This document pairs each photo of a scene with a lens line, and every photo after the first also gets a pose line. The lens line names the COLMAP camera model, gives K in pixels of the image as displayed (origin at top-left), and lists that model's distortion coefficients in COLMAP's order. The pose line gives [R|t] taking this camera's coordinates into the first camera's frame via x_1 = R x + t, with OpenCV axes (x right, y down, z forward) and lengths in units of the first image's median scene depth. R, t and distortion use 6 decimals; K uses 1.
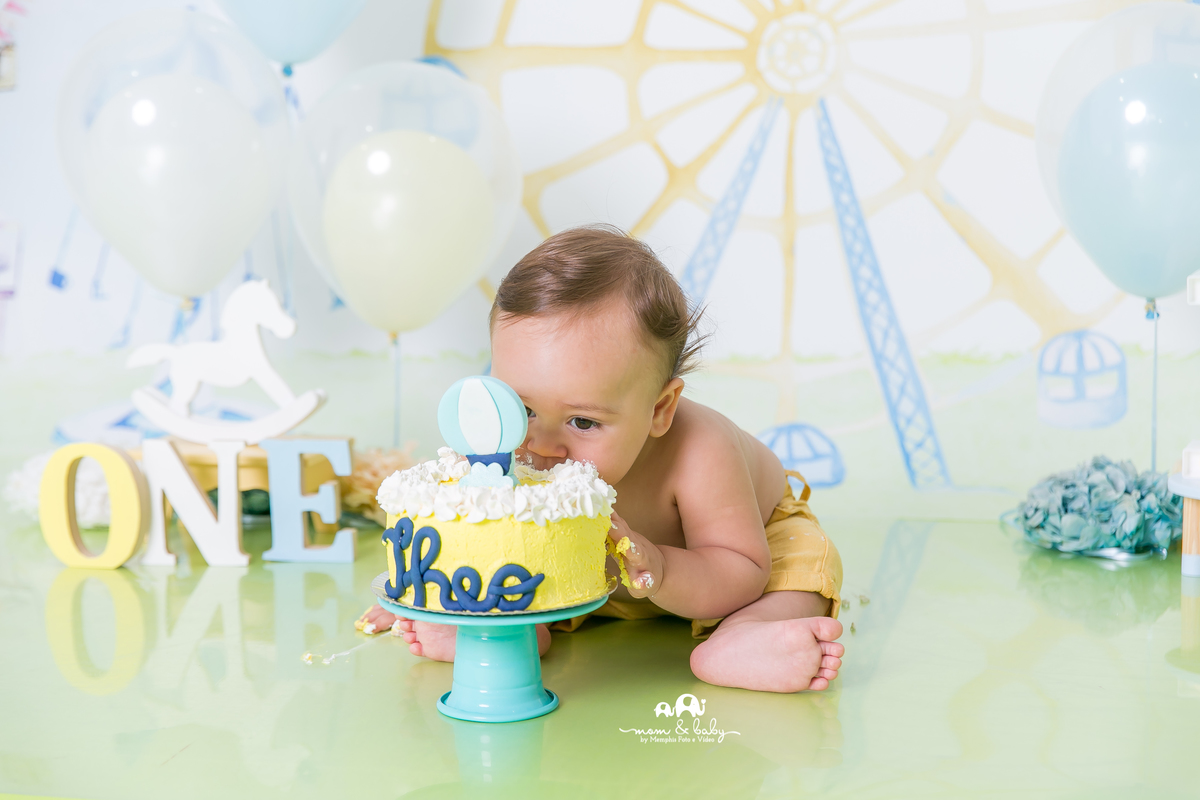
lens RADIAL K [[1917.0, 0, 618.2], [0, 1917.0, 419.8], [0, 0, 1]] dist [0.012580, 0.000000]
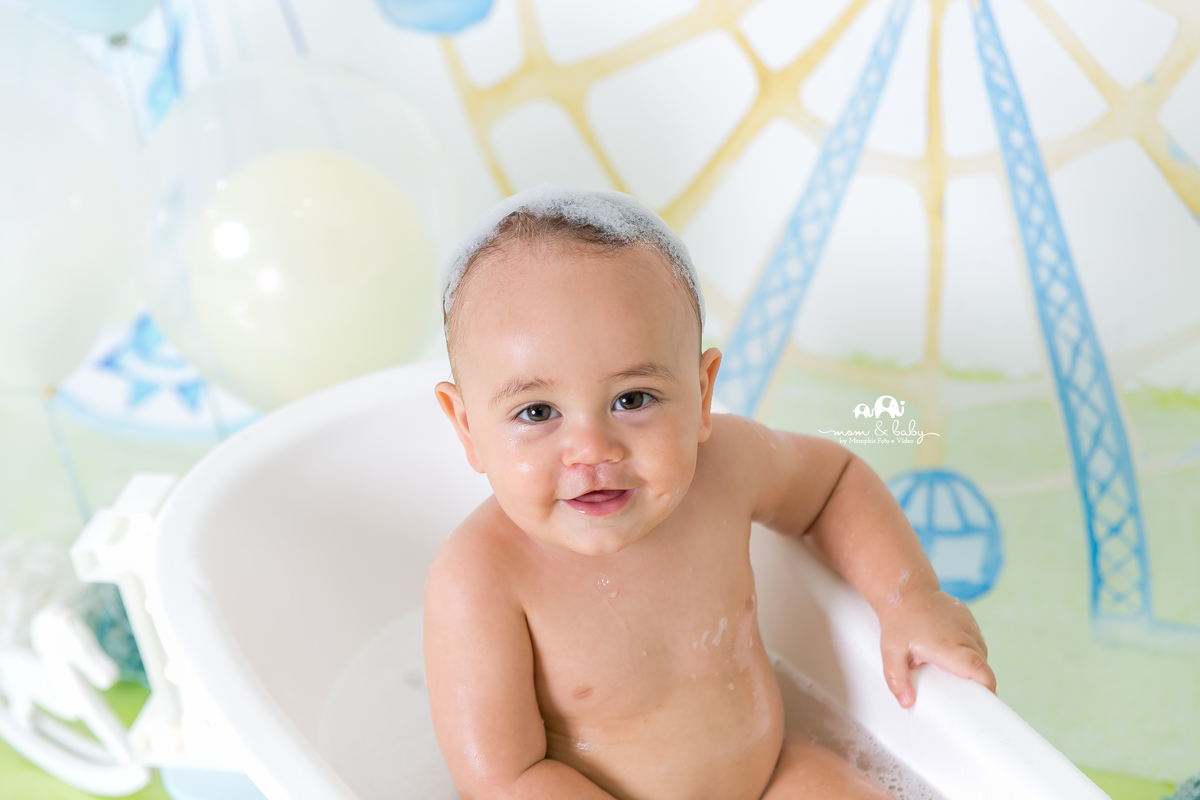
lens RADIAL K [[2143.5, 0, 598.3], [0, 2143.5, 402.3], [0, 0, 1]] dist [0.008478, 0.000000]
pose [[0.965118, 0.019975, -0.261051, 0.174073], [0.079713, 0.927329, 0.365660, -0.310858], [0.249384, -0.373715, 0.893389, 0.294520]]
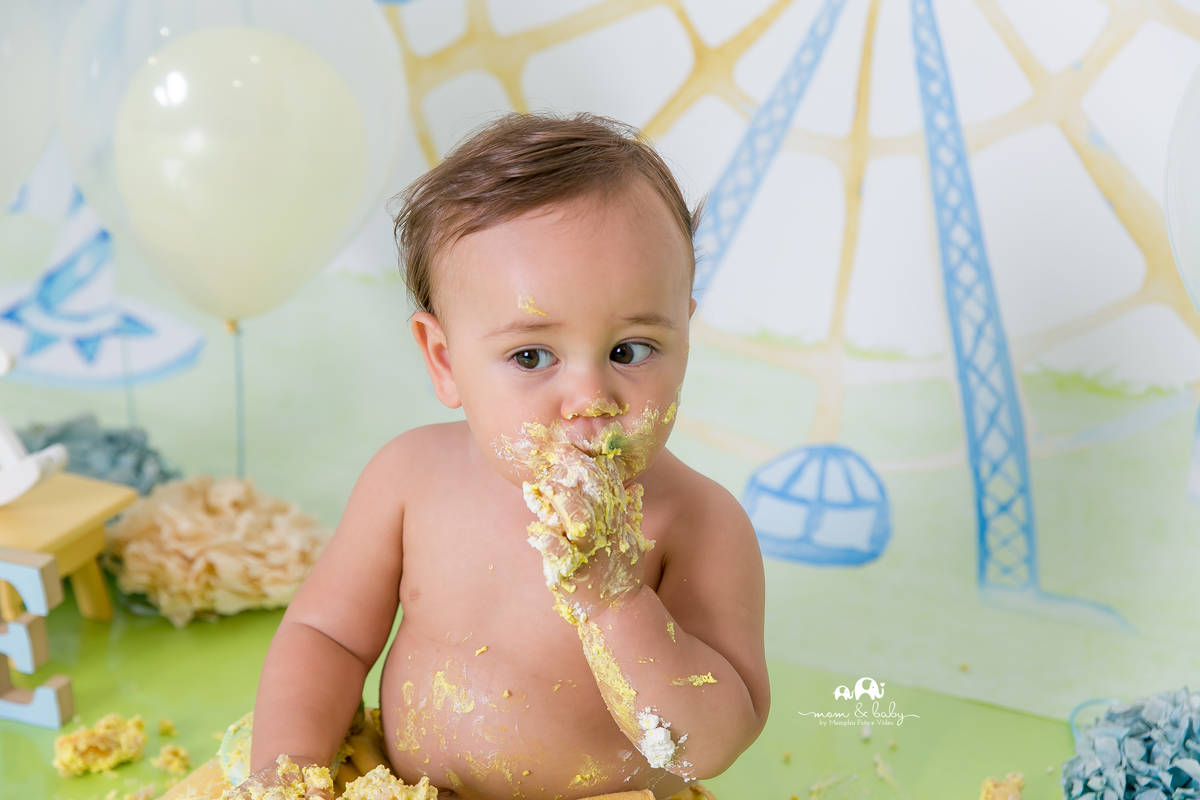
lens RADIAL K [[1873.4, 0, 597.2], [0, 1873.4, 400.4], [0, 0, 1]] dist [-0.000778, 0.000000]
pose [[0.979217, 0.095597, -0.178872, 0.128309], [-0.054672, 0.973717, 0.221104, -0.160277], [0.195308, -0.206730, 0.958706, 0.333955]]
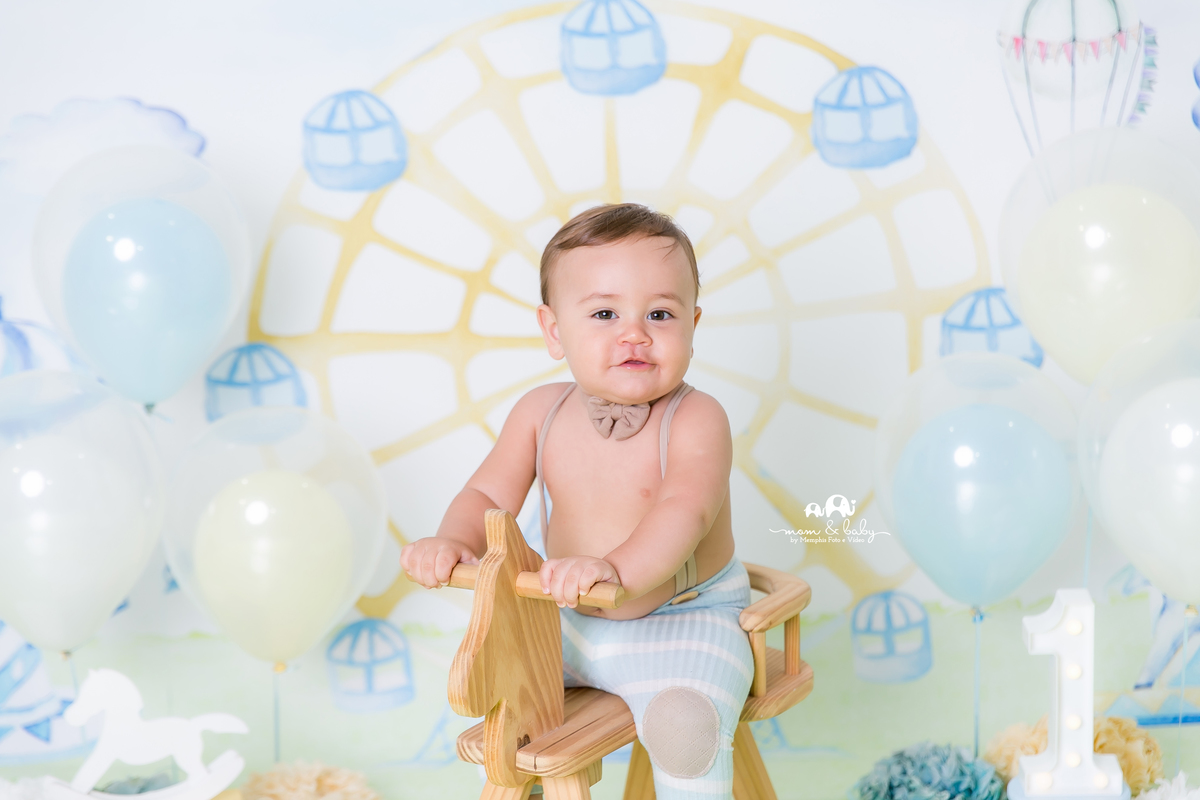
lens RADIAL K [[2266.0, 0, 608.8], [0, 2266.0, 429.4], [0, 0, 1]] dist [0.012931, 0.000000]
pose [[0.975150, -0.059960, 0.213277, -0.185617], [0.046487, 0.996626, 0.067641, -0.230745], [-0.216613, -0.056046, 0.974647, -0.231852]]
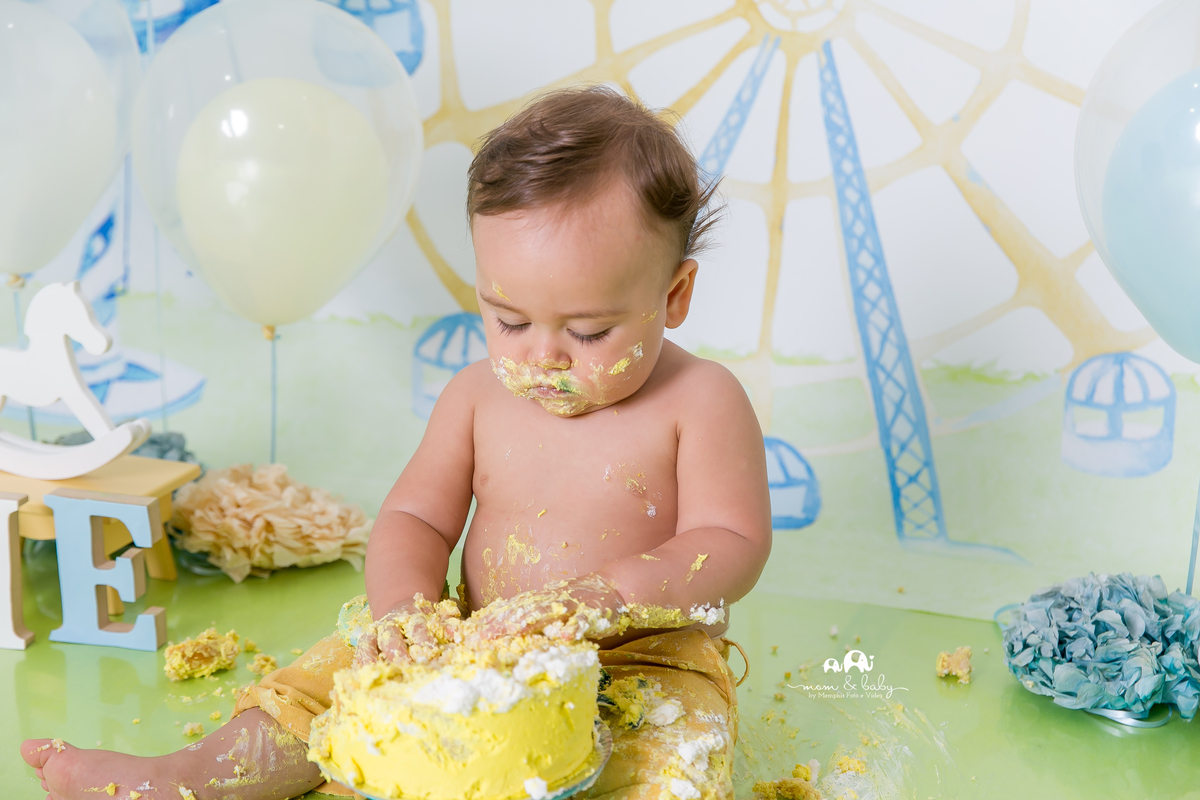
lens RADIAL K [[1737.1, 0, 604.8], [0, 1737.1, 411.8], [0, 0, 1]] dist [0.001727, 0.000000]
pose [[0.995505, 0.059472, -0.073714, 0.076860], [-0.050076, 0.991101, 0.123332, -0.099164], [0.080393, -0.119087, 0.989624, 0.246487]]
